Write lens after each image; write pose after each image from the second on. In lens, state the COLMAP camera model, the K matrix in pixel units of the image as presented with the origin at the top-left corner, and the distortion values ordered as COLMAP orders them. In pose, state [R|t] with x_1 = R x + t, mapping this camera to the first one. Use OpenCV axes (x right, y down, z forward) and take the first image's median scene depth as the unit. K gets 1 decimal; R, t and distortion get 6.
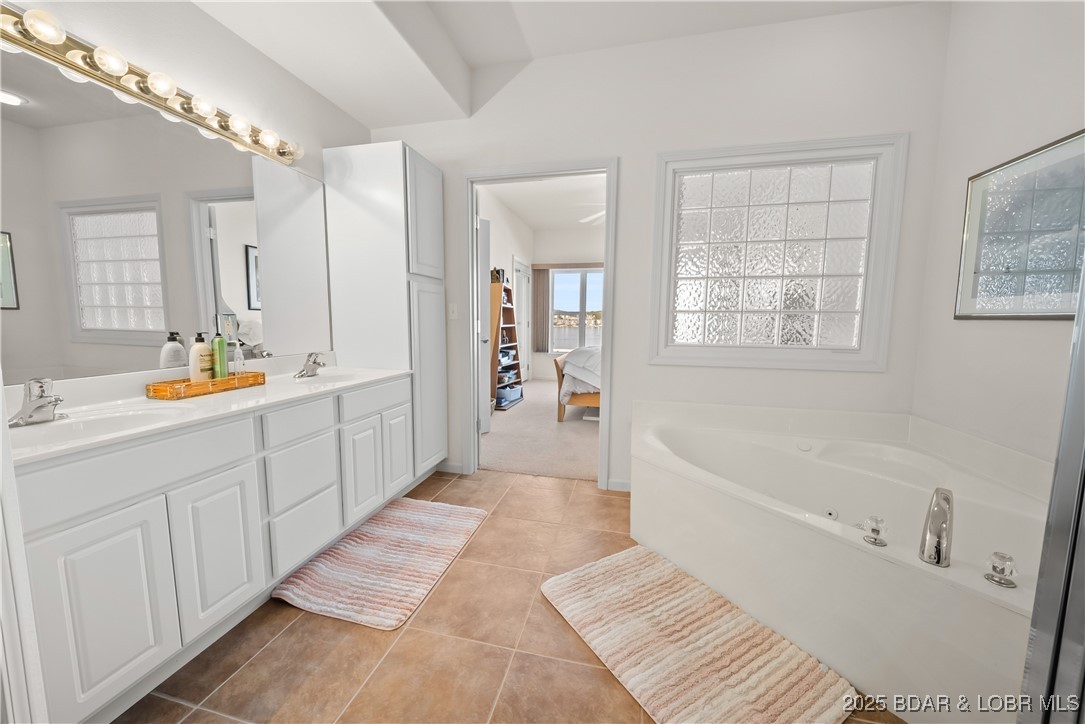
lens RADIAL K [[384.8, 0, 545.3], [0, 384.8, 366.8], [0, 0, 1]] dist [0.000969, 0.000044]
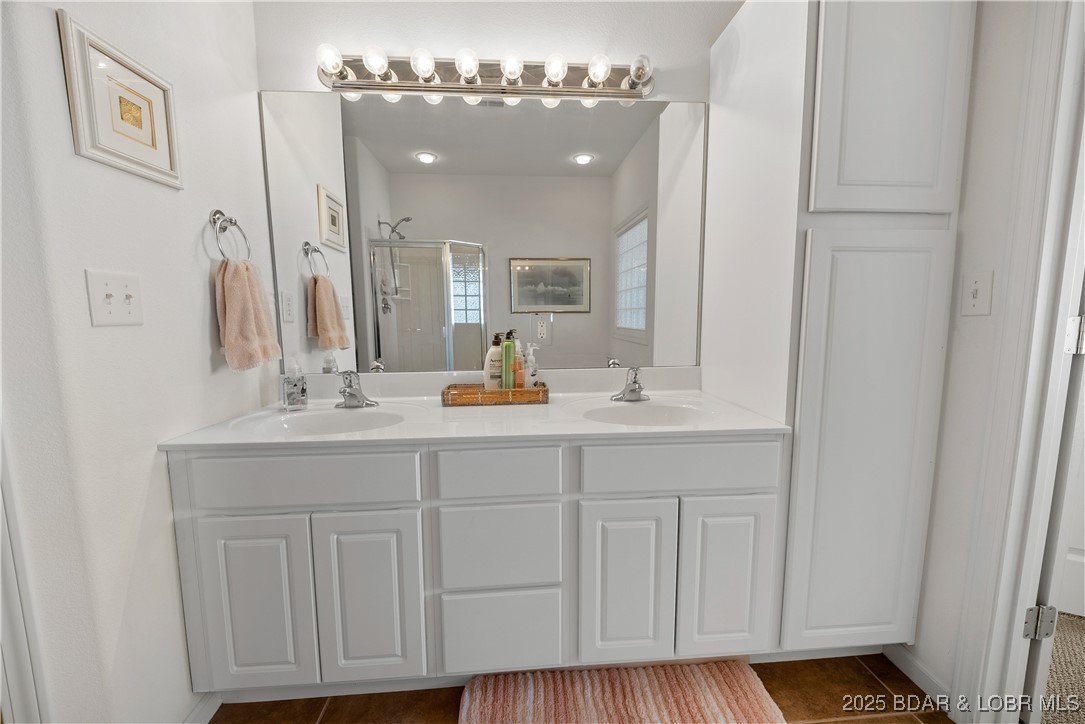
lens RADIAL K [[403.8, 0, 544.3], [0, 403.8, 360.9], [0, 0, 1]] dist [0.001143, -0.000011]
pose [[0.292265, 0.090967, -0.952001, 0.031305], [-0.105782, 0.992432, 0.062355, -0.104837], [0.950469, 0.082480, 0.299676, 0.882014]]
